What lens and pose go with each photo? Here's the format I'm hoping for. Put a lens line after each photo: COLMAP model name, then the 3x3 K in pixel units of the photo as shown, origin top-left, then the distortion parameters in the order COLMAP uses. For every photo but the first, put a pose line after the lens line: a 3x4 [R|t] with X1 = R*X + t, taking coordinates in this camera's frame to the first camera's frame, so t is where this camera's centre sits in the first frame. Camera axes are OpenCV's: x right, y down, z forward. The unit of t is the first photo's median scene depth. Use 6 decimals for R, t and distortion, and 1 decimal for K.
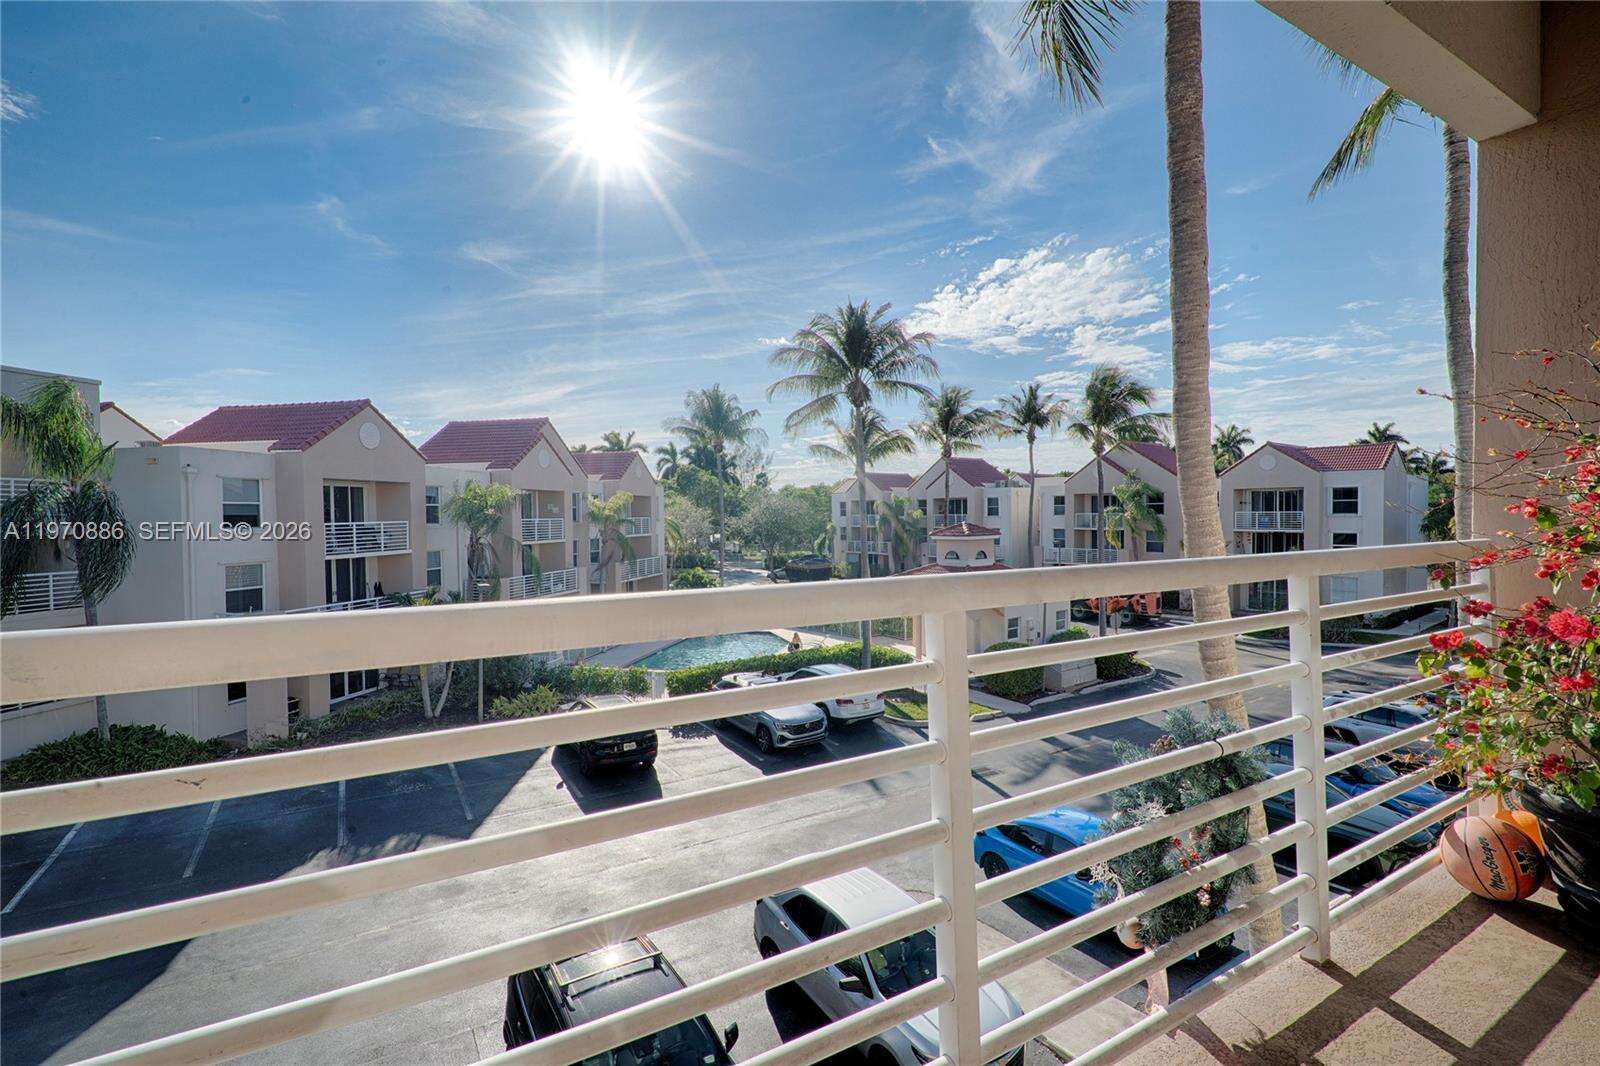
lens RADIAL K [[740.5, 0, 800.0], [0, 740.5, 533.0], [0, 0, 1]] dist [-0.001696, -0.001697]
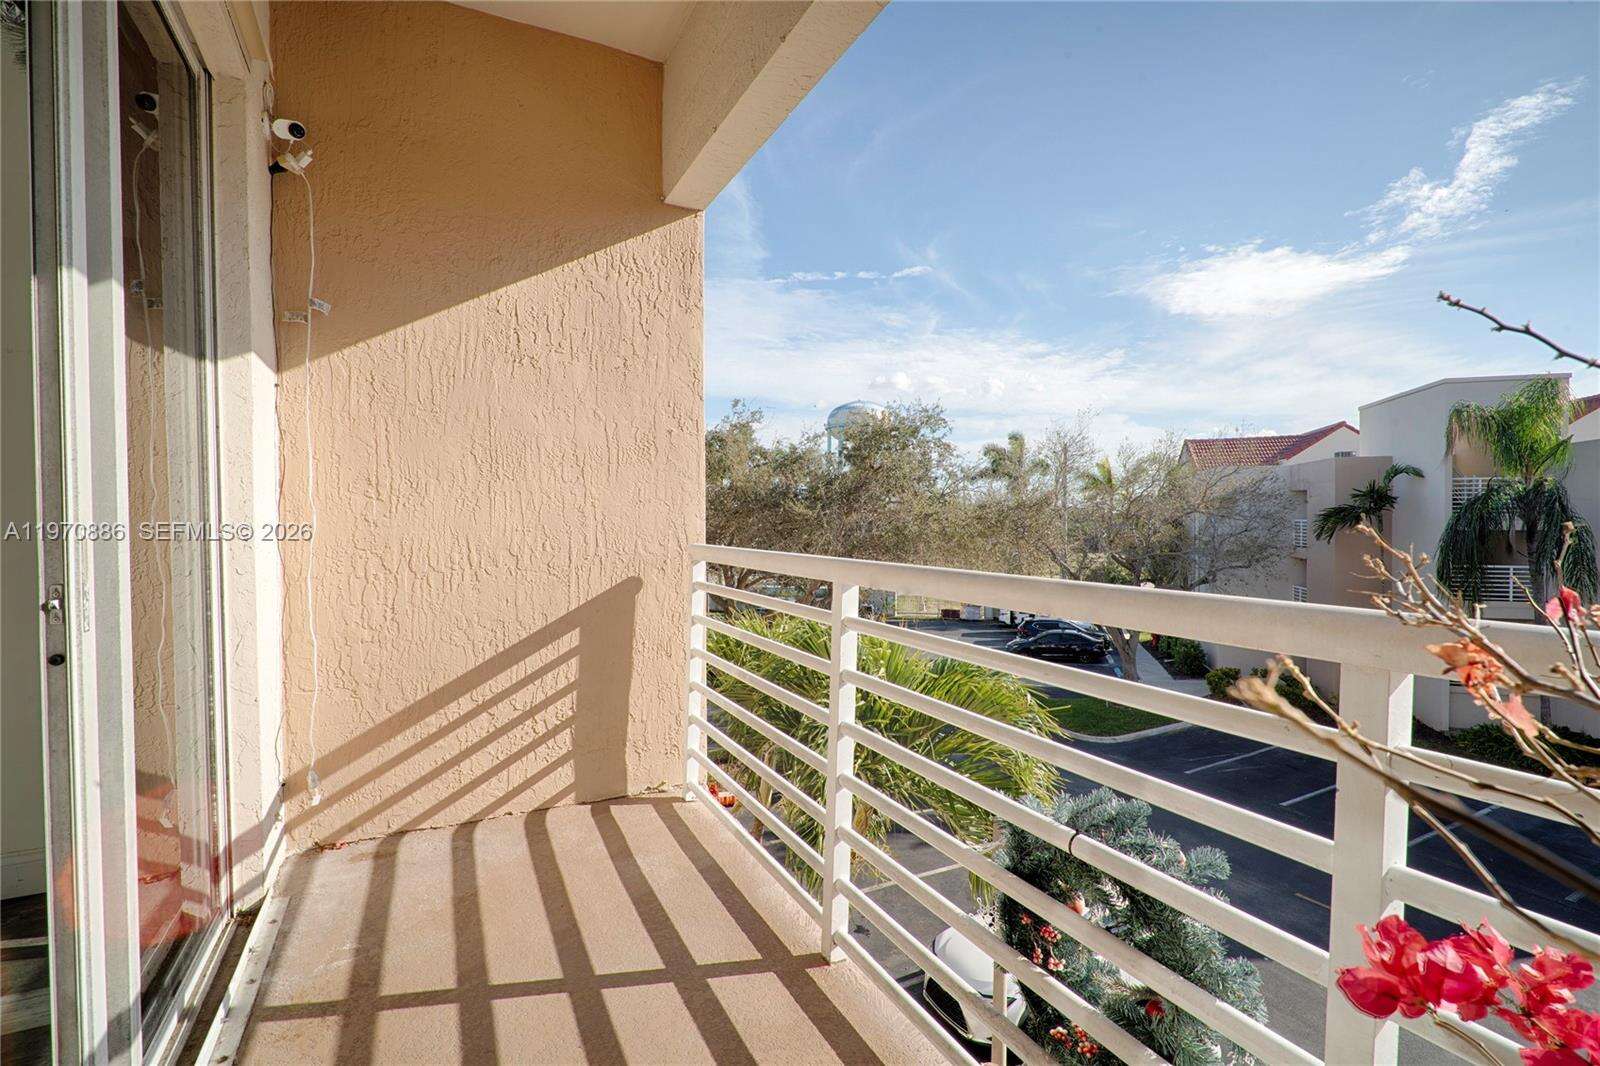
lens RADIAL K [[740.5, 0, 800.0], [0, 740.5, 533.0], [0, 0, 1]] dist [-0.001696, -0.001697]
pose [[-0.073503, 0.030264, -0.996836, 0.118393], [-0.022992, 0.999222, 0.032031, -0.003674], [0.997030, 0.025273, -0.072750, 0.068495]]
